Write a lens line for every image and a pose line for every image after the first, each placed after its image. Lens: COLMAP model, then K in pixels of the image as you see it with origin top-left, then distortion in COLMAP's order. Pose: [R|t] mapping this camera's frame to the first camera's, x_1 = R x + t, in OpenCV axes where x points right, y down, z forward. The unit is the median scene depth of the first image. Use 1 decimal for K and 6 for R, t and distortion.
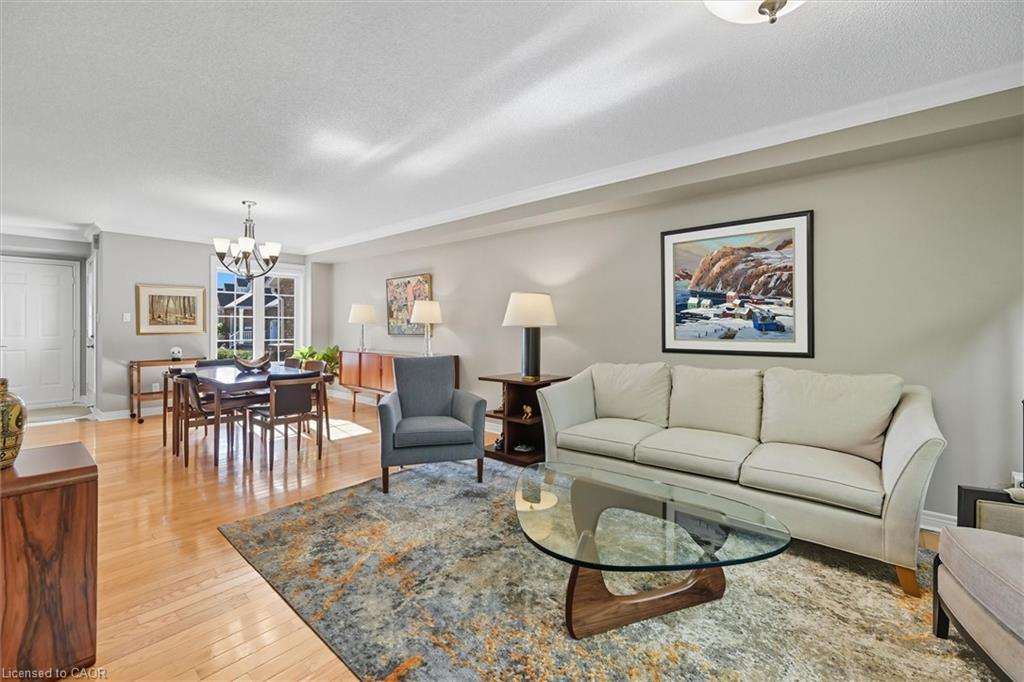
lens RADIAL K [[424.4, 0, 516.5], [0, 424.4, 327.5], [0, 0, 1]] dist [-0.014183, -0.000148]
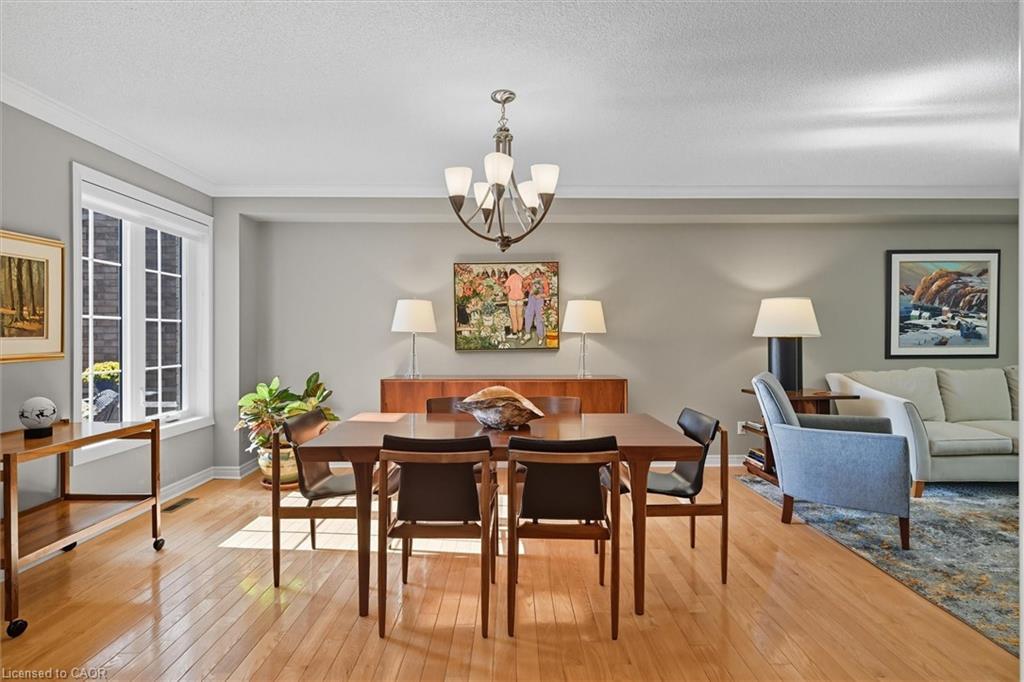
lens RADIAL K [[491.6, 0, 510.5], [0, 491.6, 332.5], [0, 0, 1]] dist [-0.004198, 0.000105]
pose [[0.760865, 0.000052, 0.648910, -1.293107], [0.006171, 0.999954, -0.007316, -0.006884], [-0.648881, 0.009570, 0.760830, 0.695329]]
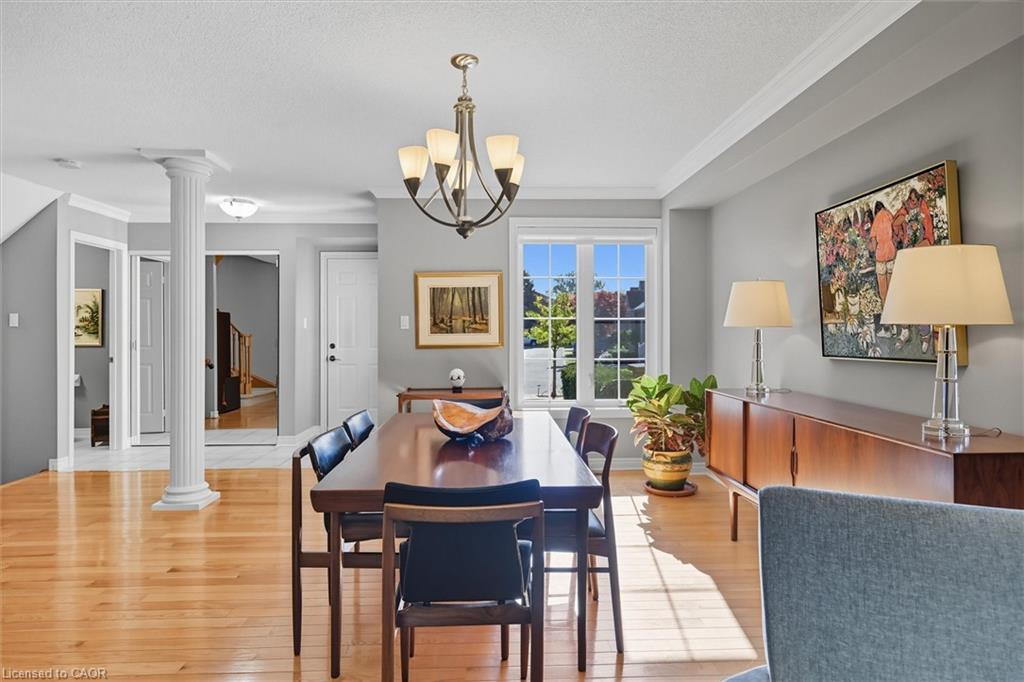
lens RADIAL K [[596.3, 0, 515.9], [0, 596.3, 332.4], [0, 0, 1]] dist [-0.004000, 0.002032]
pose [[0.679263, -0.004401, -0.733882, -0.170717], [0.002374, 0.999990, -0.003799, -0.006415], [0.733891, 0.000838, 0.679267, 0.775678]]
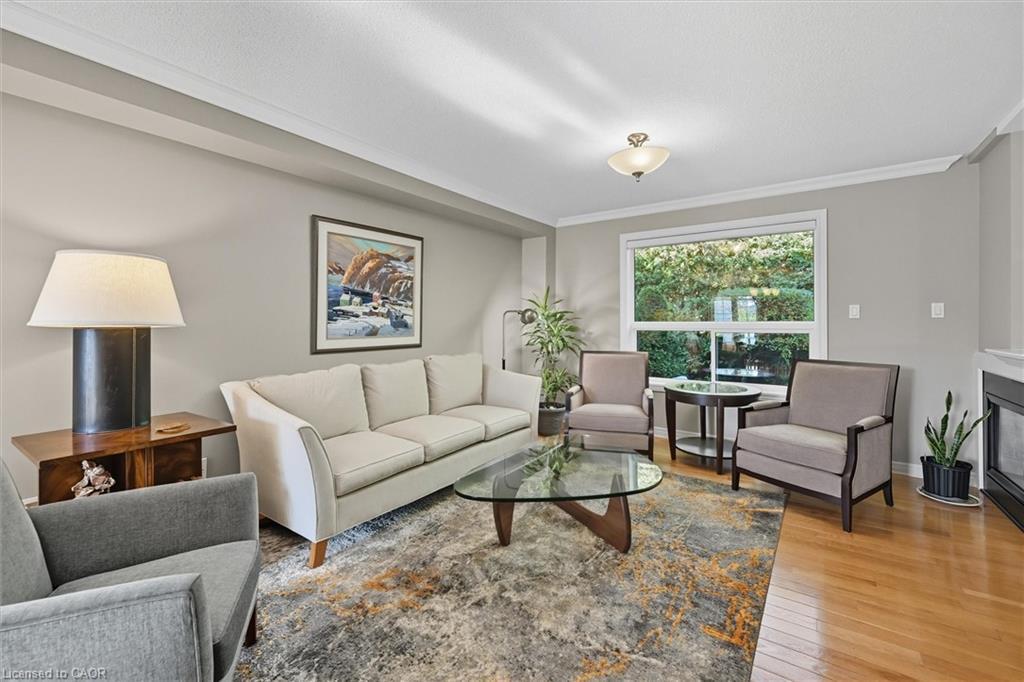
lens RADIAL K [[424.7, 0, 510.3], [0, 424.7, 323.7], [0, 0, 1]] dist [-0.000485, 0.000251]
pose [[-0.082306, -0.002482, 0.996604, -0.571069], [0.005846, 0.999978, 0.002973, -0.004536], [-0.996590, 0.006071, -0.082290, 0.703970]]
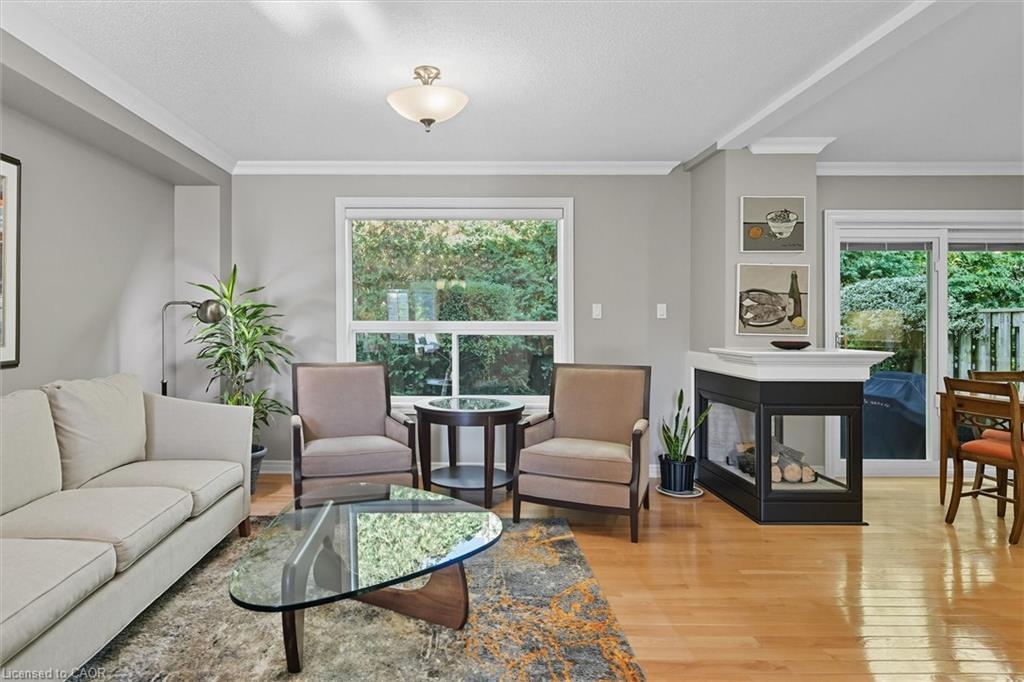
lens RADIAL K [[596.3, 0, 469.2], [0, 596.3, 334.6], [0, 0, 1]] dist [-0.004000, 0.002032]
pose [[-0.628806, -0.017726, 0.777360, -0.477725], [0.001318, 0.999714, 0.023862, -0.005430], [-0.777561, 0.016029, -0.628603, 0.882953]]
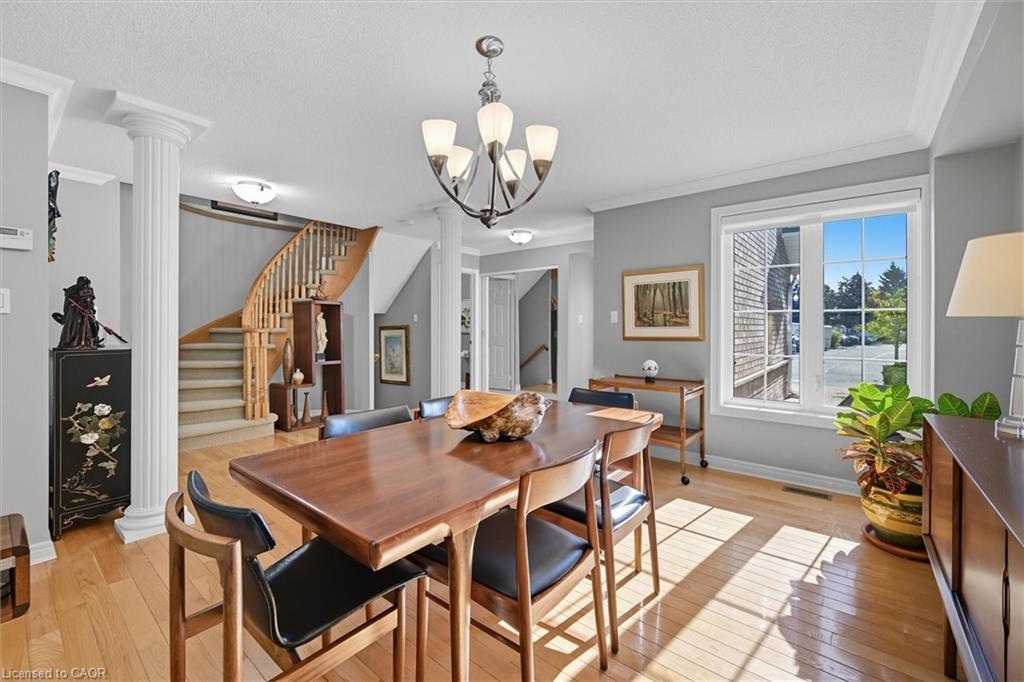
lens RADIAL K [[424.7, 0, 517.0], [0, 424.7, 331.4], [0, 0, 1]] dist [-0.000485, 0.000251]
pose [[0.018804, 0.007753, -0.999793, -0.248414], [-0.005099, 0.999958, 0.007658, -0.004344], [0.999810, 0.004954, 0.018843, 1.302491]]
